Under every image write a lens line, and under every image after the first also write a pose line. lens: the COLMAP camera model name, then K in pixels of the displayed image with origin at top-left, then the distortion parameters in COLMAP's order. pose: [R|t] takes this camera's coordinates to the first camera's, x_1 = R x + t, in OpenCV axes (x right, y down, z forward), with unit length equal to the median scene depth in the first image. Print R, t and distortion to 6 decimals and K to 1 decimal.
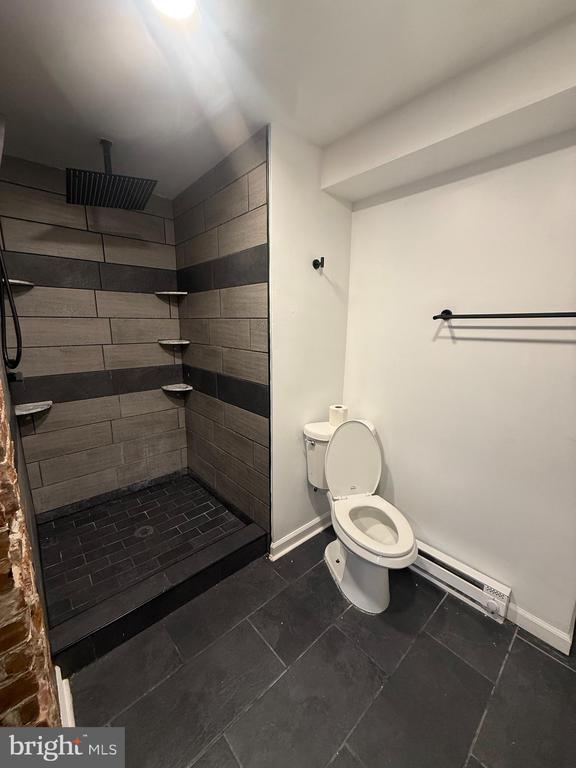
lens RADIAL K [[305.2, 0, 287.9], [0, 305.2, 384.6], [0, 0, 1]] dist [0.000444, 0.000155]
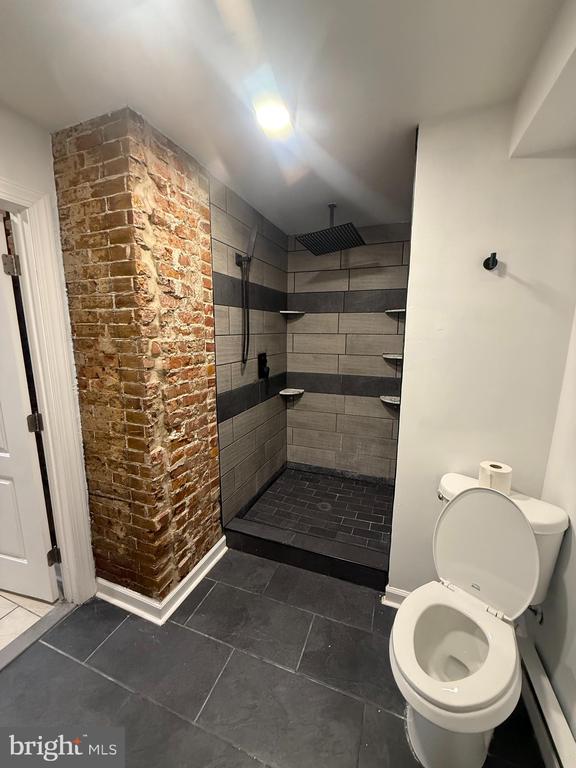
lens RADIAL K [[305.2, 0, 288.6], [0, 305.2, 384.9], [0, 0, 1]] dist [0.000444, 0.000155]
pose [[0.458296, 0.150412, -0.875980, 0.474914], [-0.182346, 0.980523, 0.072963, -0.063679], [0.869893, 0.126293, 0.476797, 0.228674]]
